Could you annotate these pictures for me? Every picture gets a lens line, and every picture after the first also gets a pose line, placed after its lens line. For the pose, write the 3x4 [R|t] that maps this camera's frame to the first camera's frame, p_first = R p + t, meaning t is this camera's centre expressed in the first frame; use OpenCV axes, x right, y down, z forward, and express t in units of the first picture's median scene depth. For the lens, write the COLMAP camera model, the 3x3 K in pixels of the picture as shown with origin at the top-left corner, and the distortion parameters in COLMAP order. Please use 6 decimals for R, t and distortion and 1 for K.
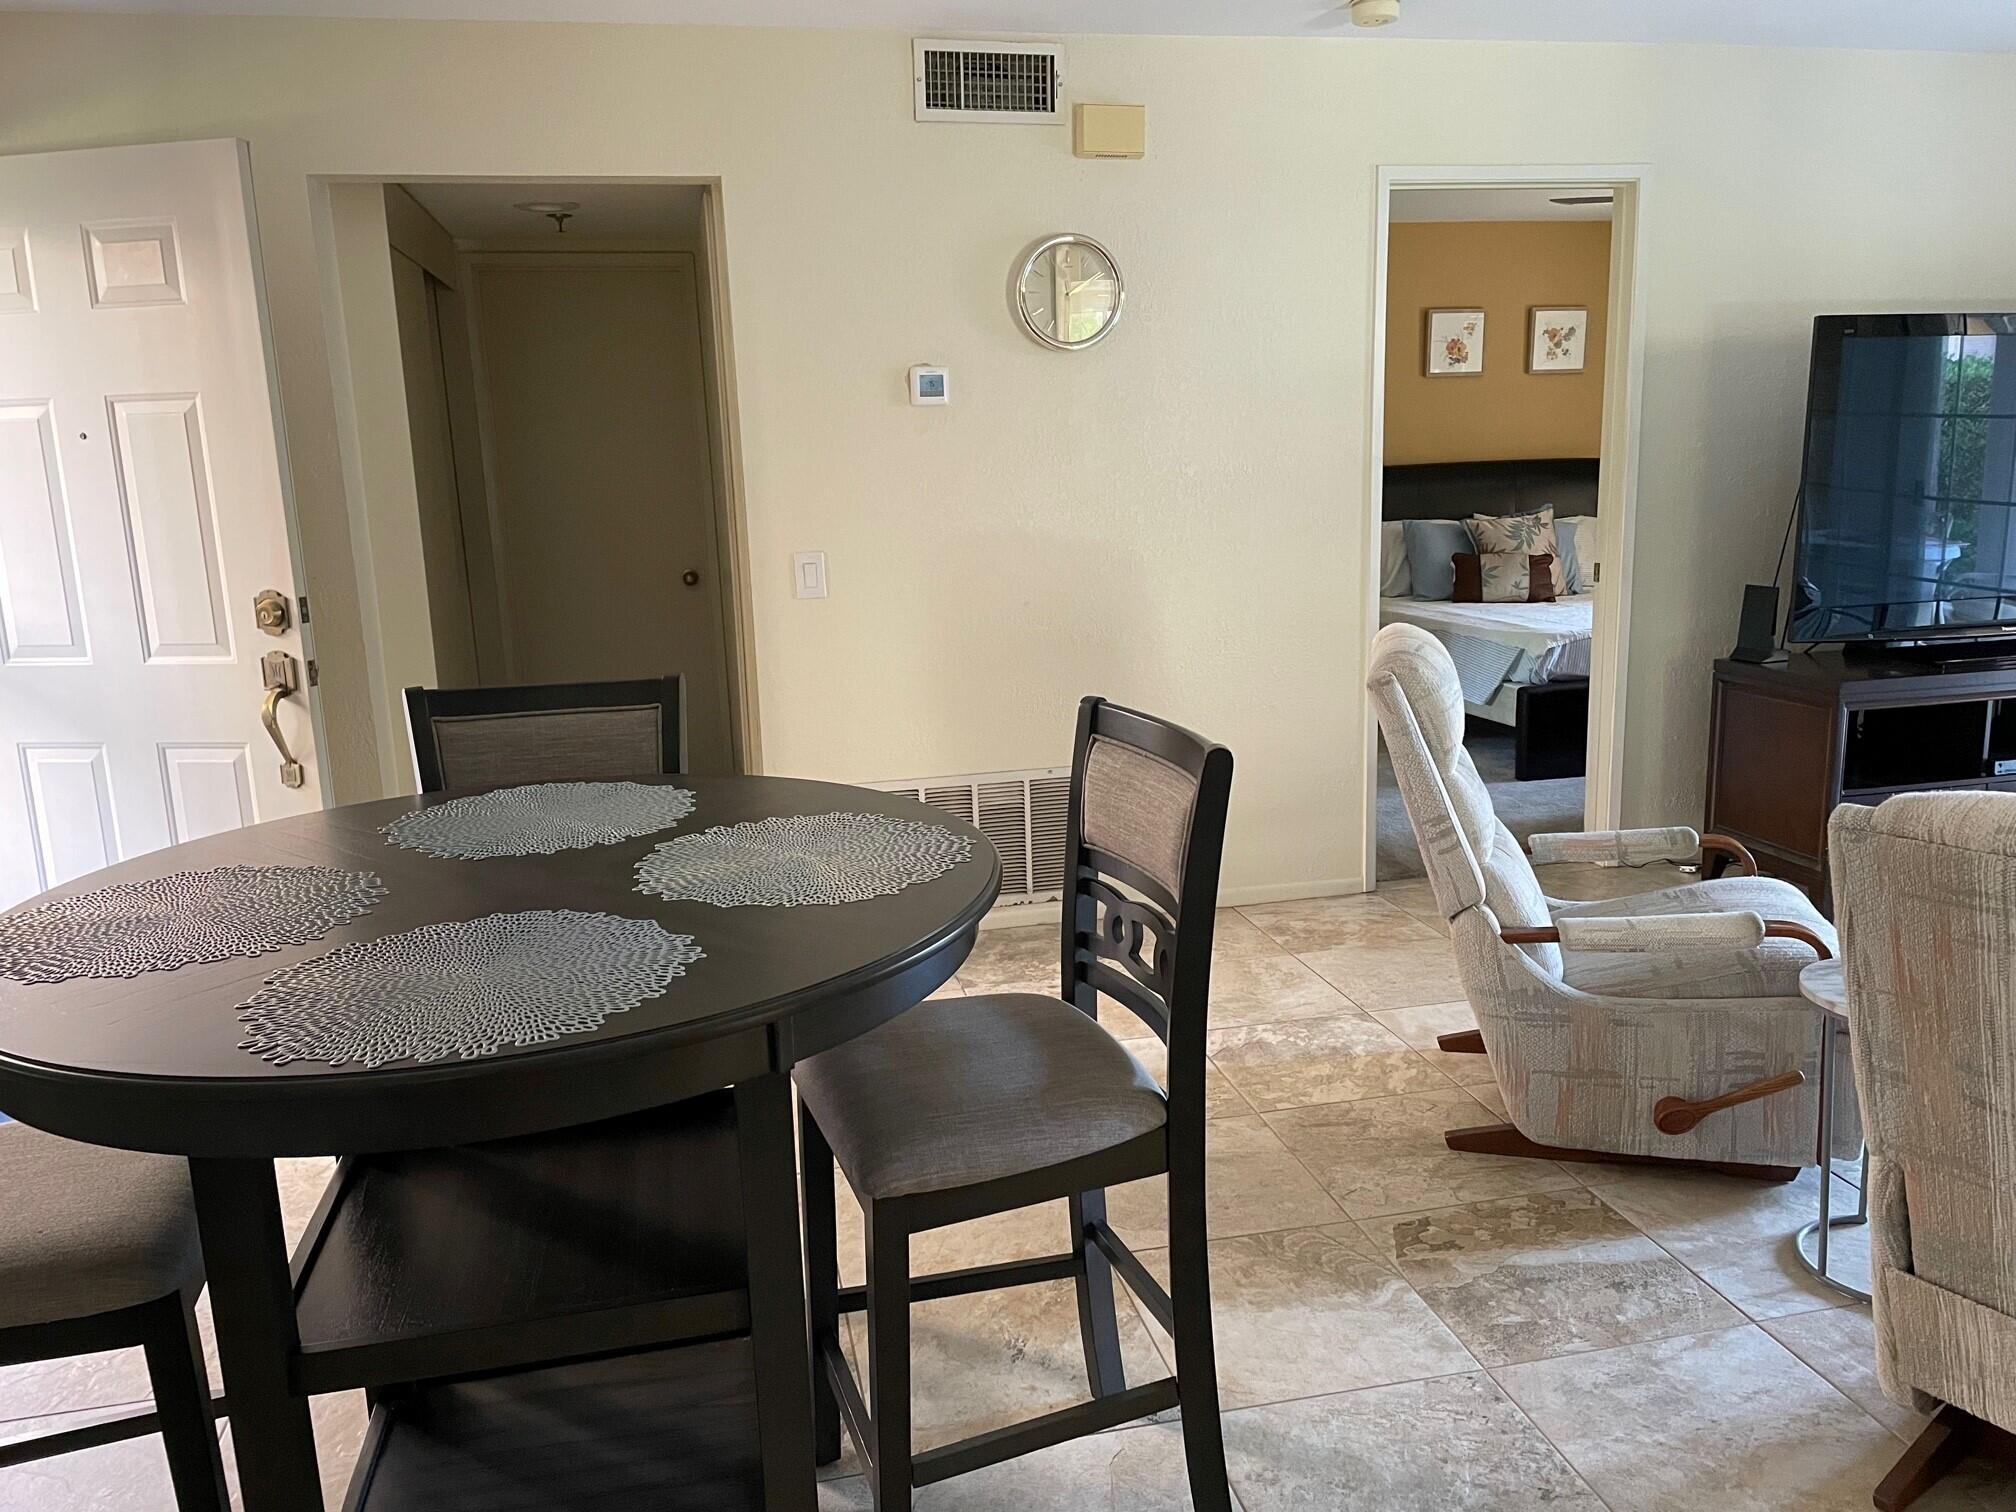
lens RADIAL K [[1519.6, 0, 1023.2], [0, 1519.6, 754.9], [0, 0, 1]] dist [0.099578, -0.133078]
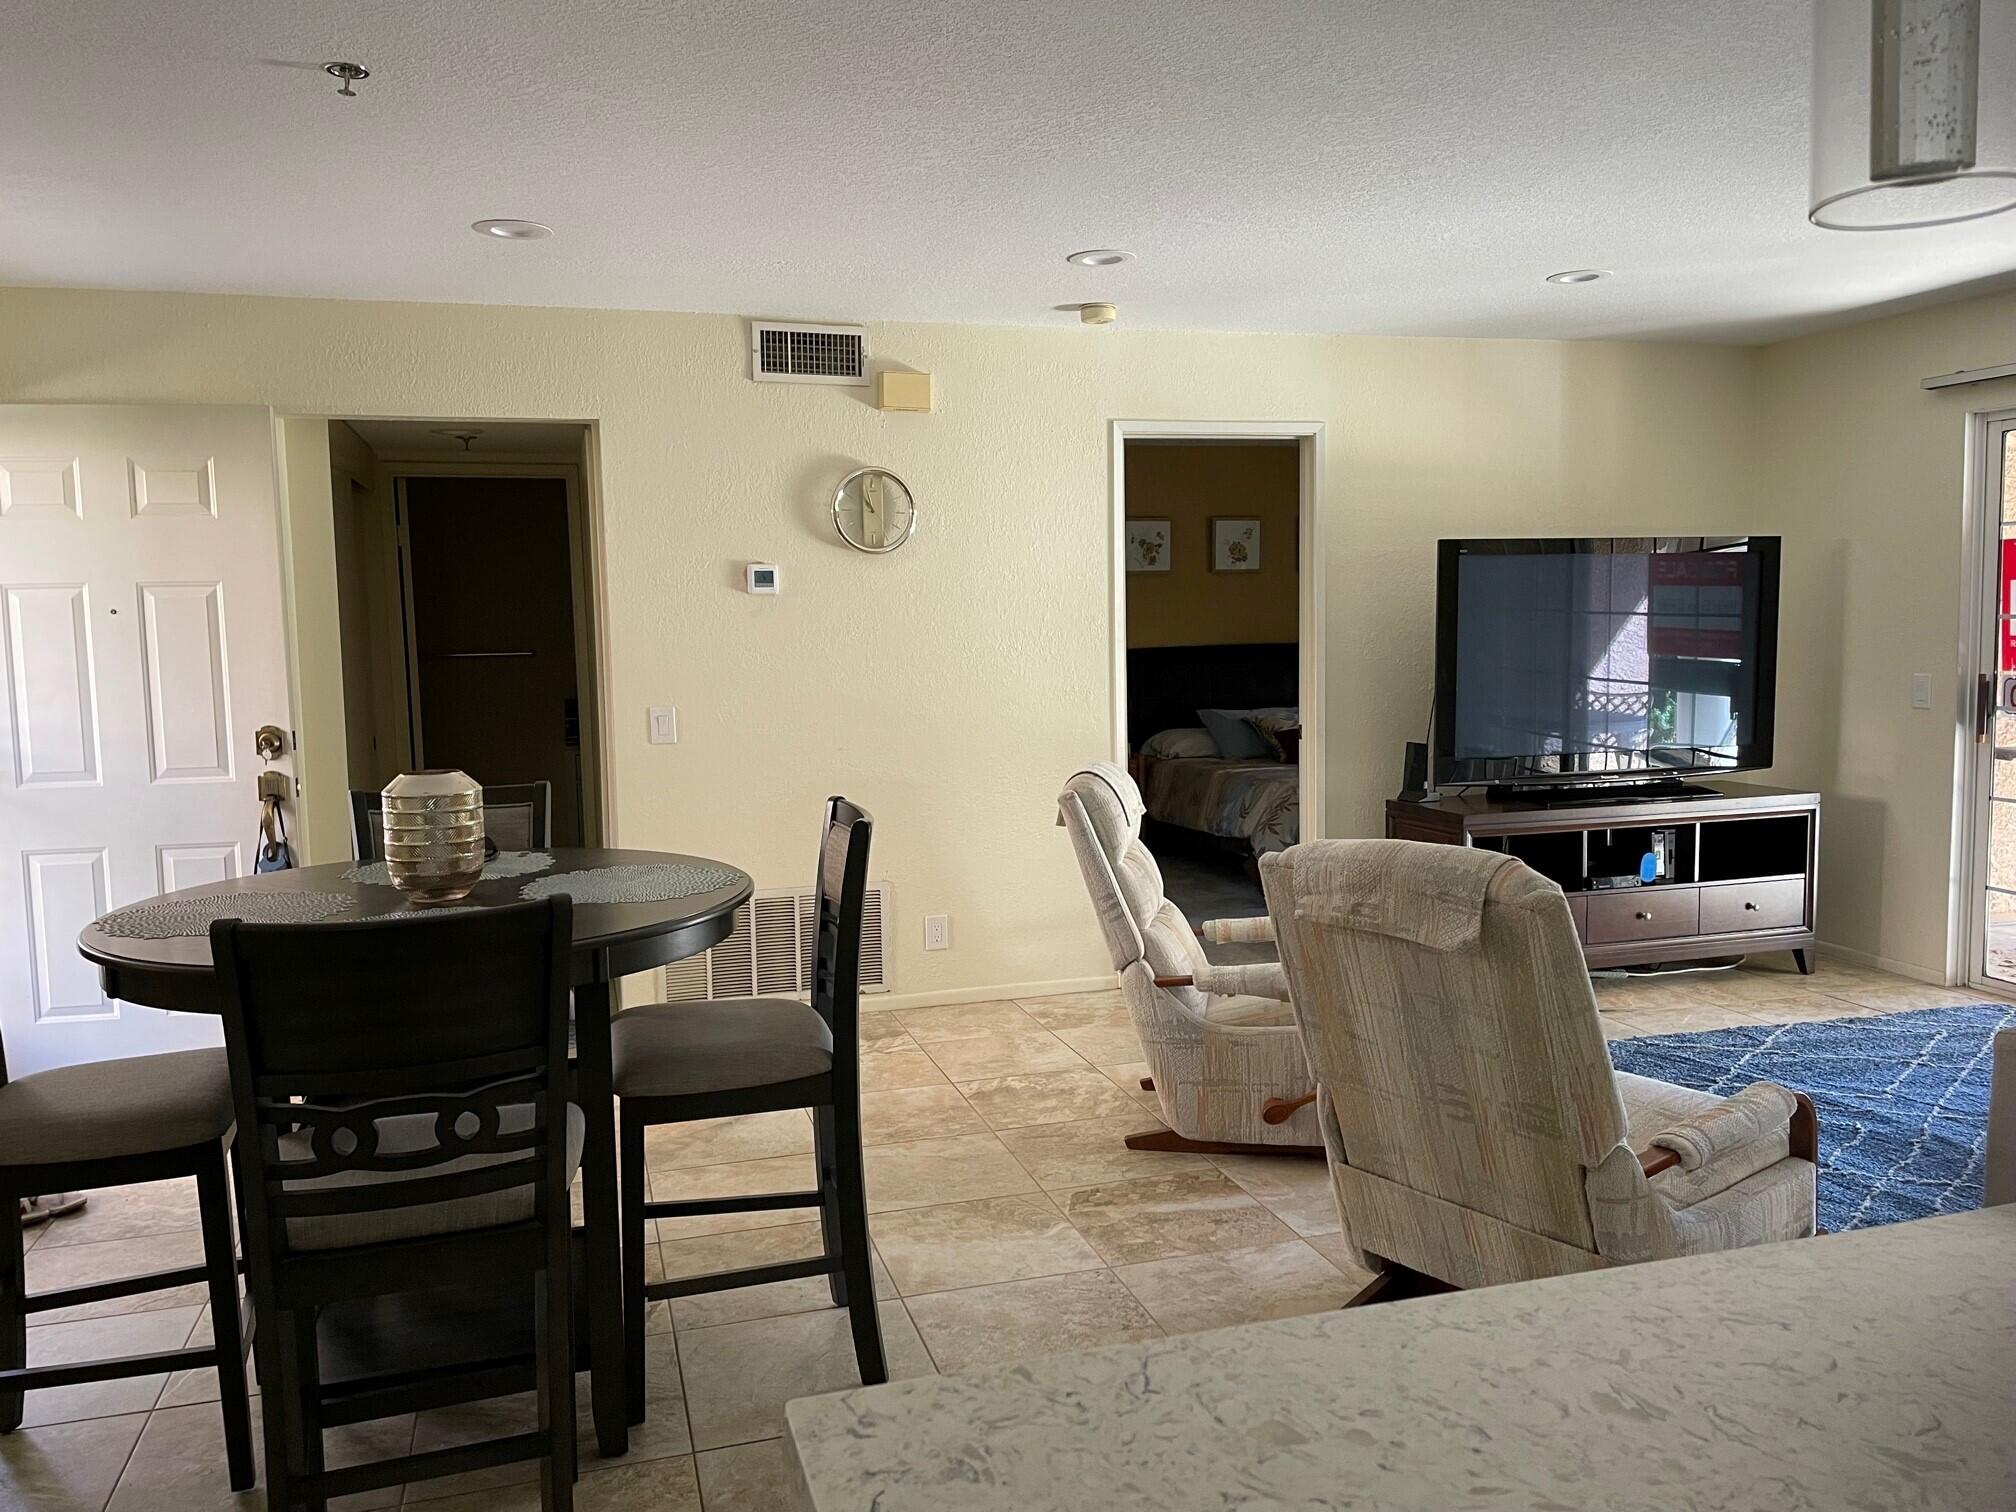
lens RADIAL K [[1517.8, 0, 1013.5], [0, 1517.8, 762.7], [0, 0, 1]] dist [0.120334, -0.137595]
pose [[0.997606, 0.008266, 0.068658, 0.081900], [-0.000825, 0.994183, -0.107699, 0.064437], [-0.069149, 0.107385, 0.991810, -0.345913]]
